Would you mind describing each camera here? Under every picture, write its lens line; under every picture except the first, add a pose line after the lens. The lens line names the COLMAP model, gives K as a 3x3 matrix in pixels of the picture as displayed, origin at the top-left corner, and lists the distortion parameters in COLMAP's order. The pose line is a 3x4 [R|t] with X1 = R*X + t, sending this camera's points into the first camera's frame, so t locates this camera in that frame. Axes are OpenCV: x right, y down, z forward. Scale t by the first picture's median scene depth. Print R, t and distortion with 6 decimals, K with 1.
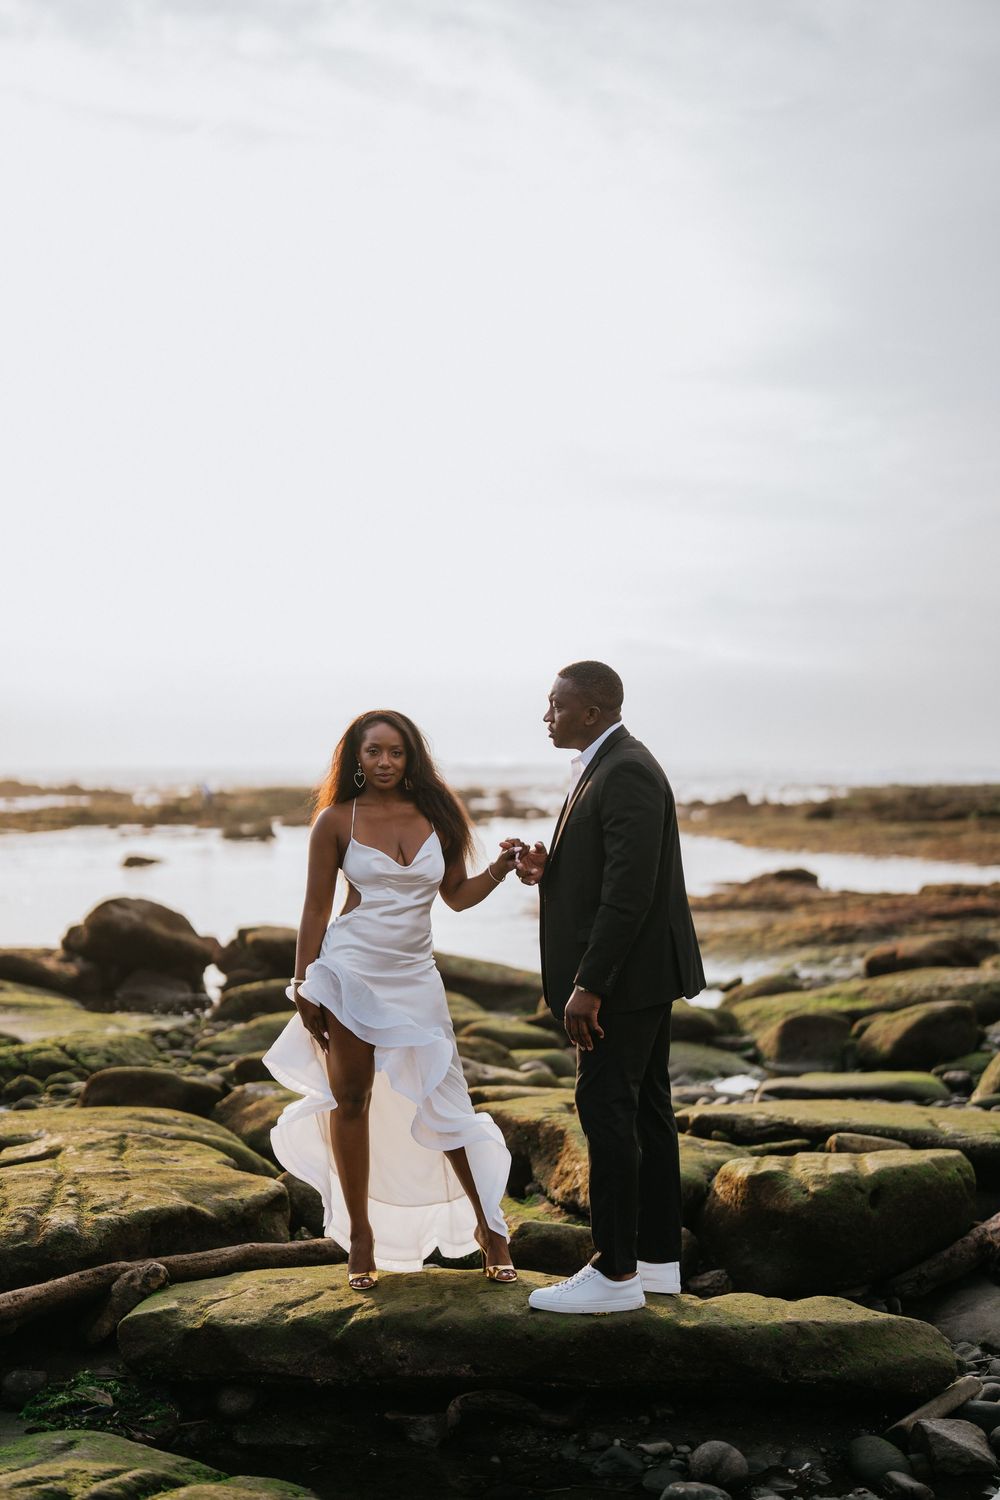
lens RADIAL K [[2105.5, 0, 500.0], [0, 2105.5, 750.0], [0, 0, 1]] dist [-0.188680, 1.275621]
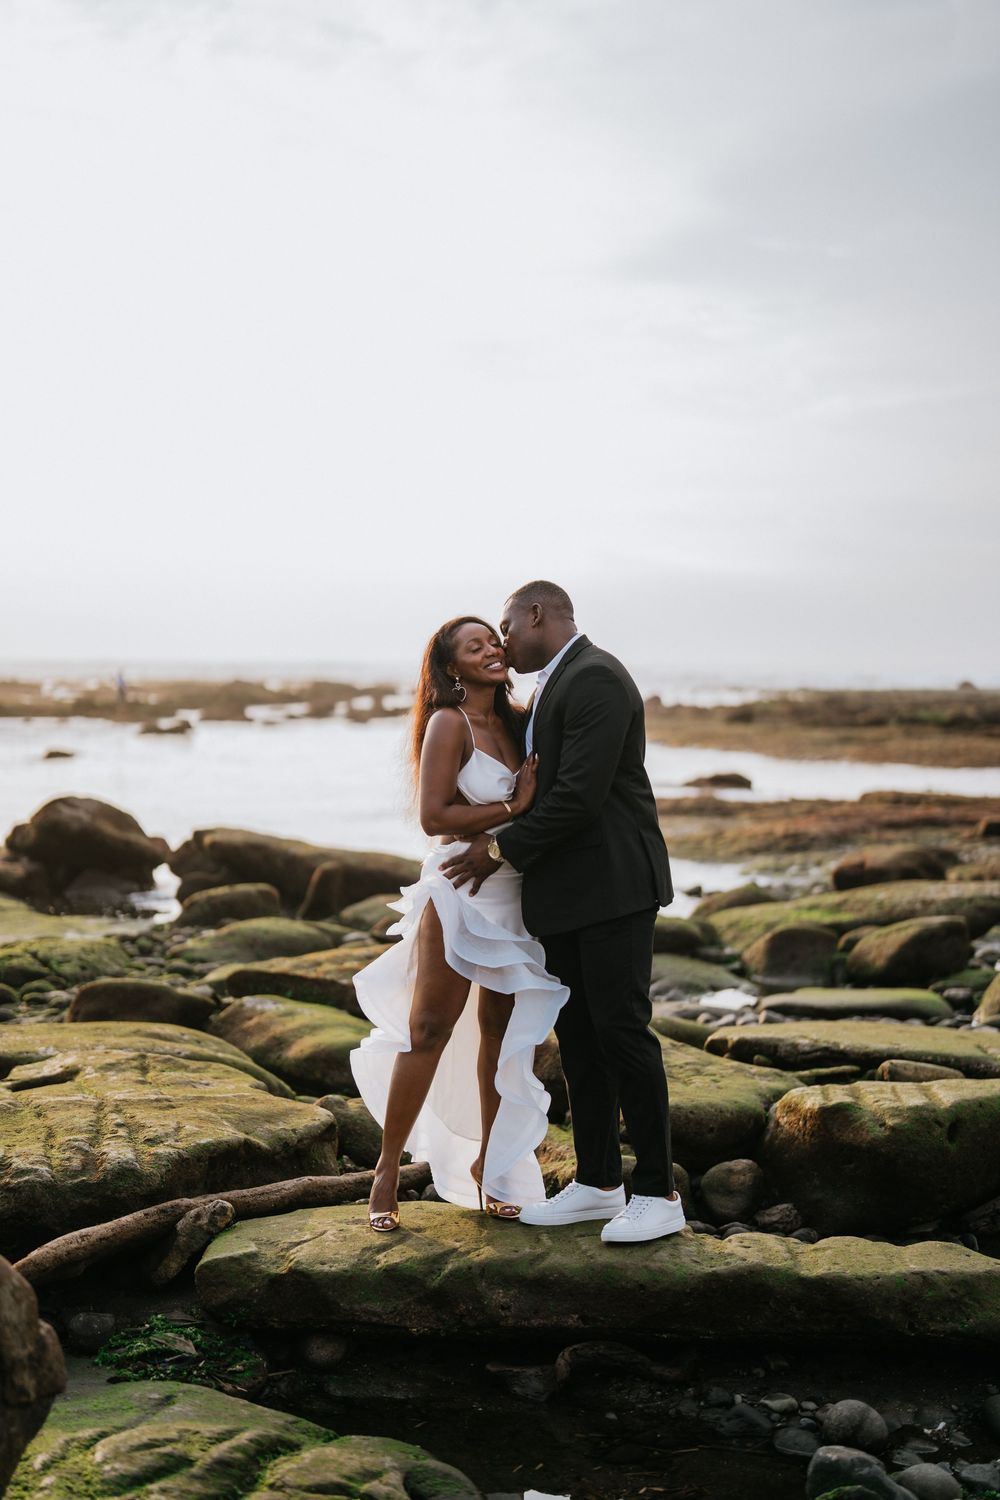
lens RADIAL K [[2103.7, 0, 489.4], [0, 2103.7, 747.9], [0, 0, 1]] dist [-0.175535, 1.211309]
pose [[0.999043, 0.014009, 0.041430, -0.066409], [-0.015965, 0.998755, 0.047262, -0.003517], [-0.040716, -0.047879, 0.998023, 0.050637]]
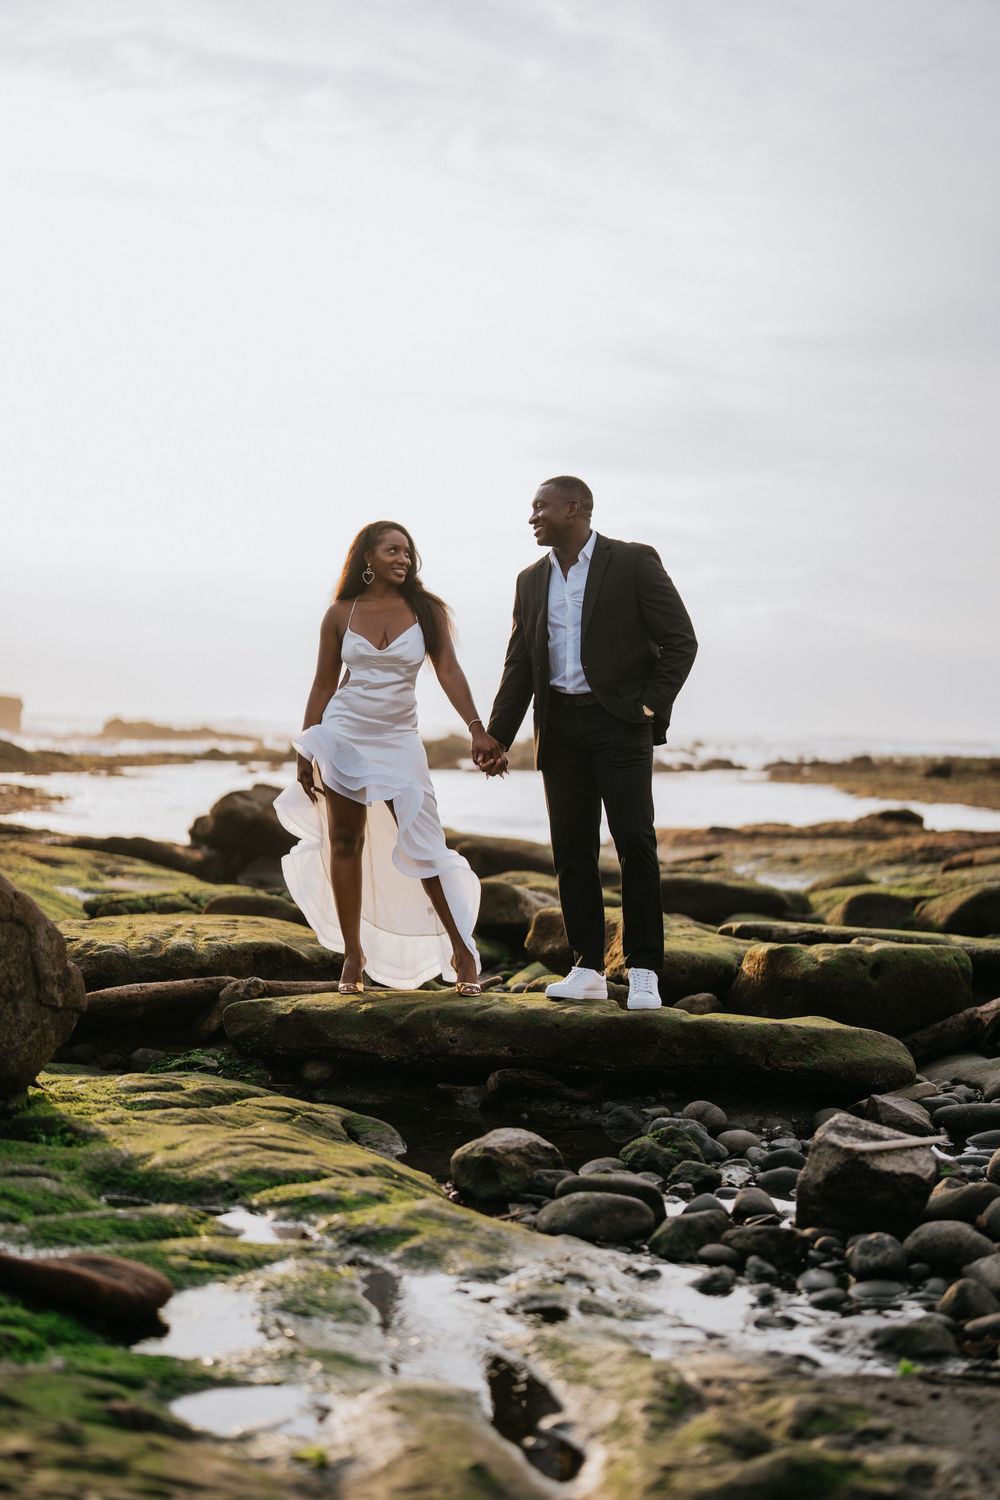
lens RADIAL K [[2103.7, 0, 489.4], [0, 2103.7, 747.9], [0, 0, 1]] dist [-0.175535, 1.211309]
pose [[0.997247, 0.032594, -0.066606, 0.034365], [-0.031520, 0.999357, 0.017115, 0.068464], [0.067121, -0.014969, 0.997633, -0.145684]]
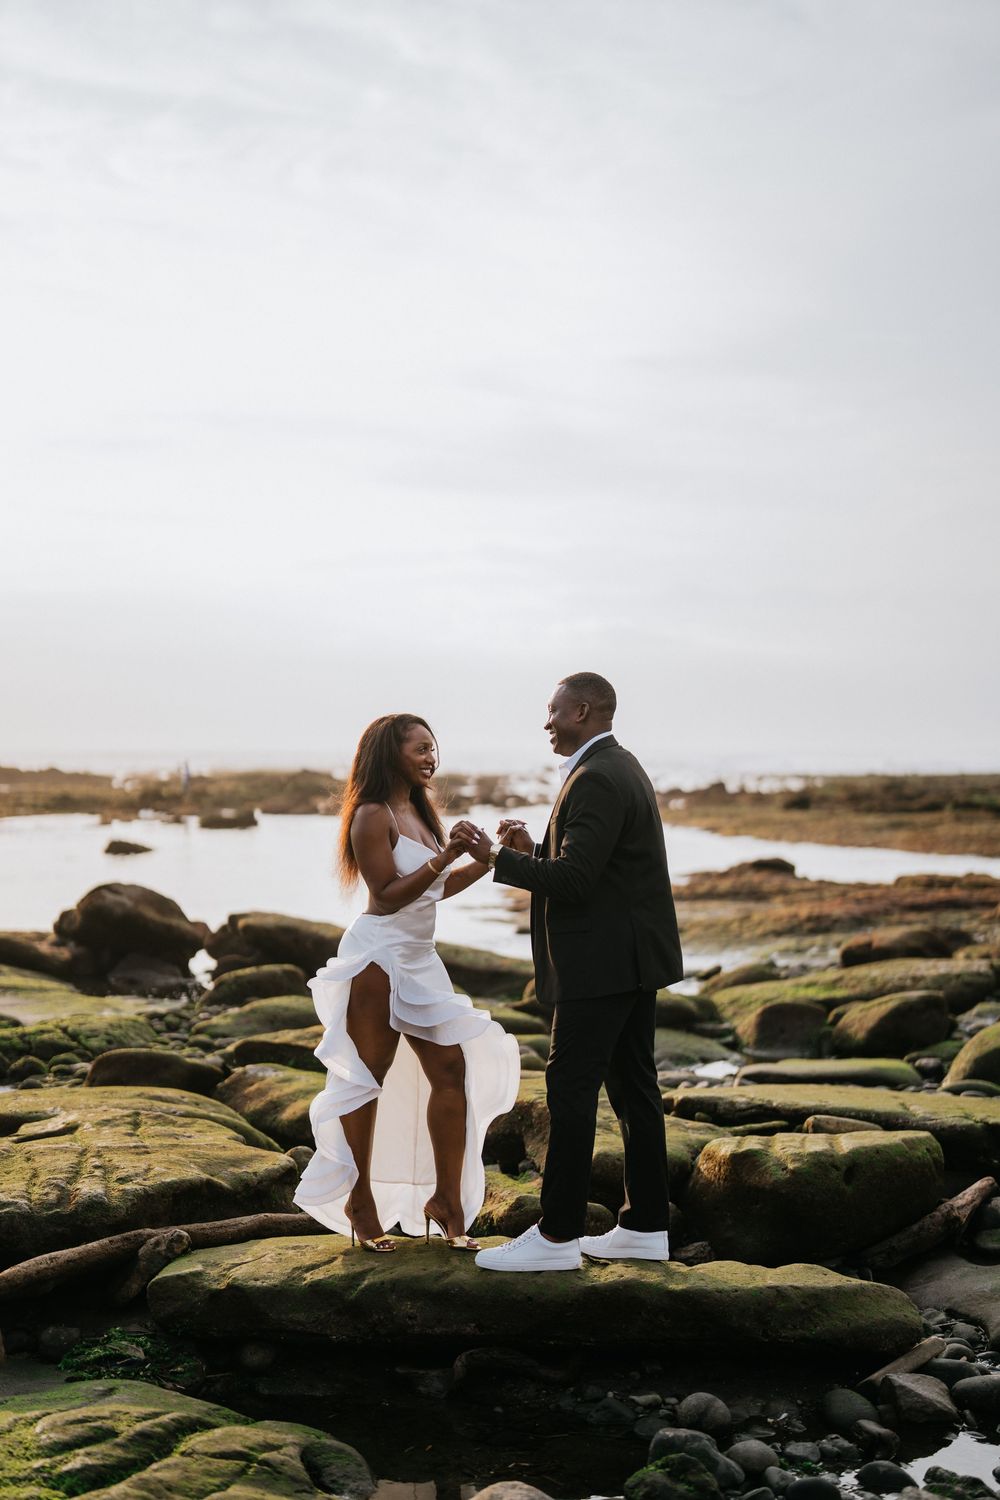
lens RADIAL K [[2105.5, 0, 500.0], [0, 2105.5, 750.0], [0, 0, 1]] dist [-0.188680, 1.275621]
pose [[0.999906, 0.008546, 0.010743, -0.010646], [-0.008618, 0.999941, 0.006668, -0.007162], [-0.010685, -0.006760, 0.999920, -0.055321]]
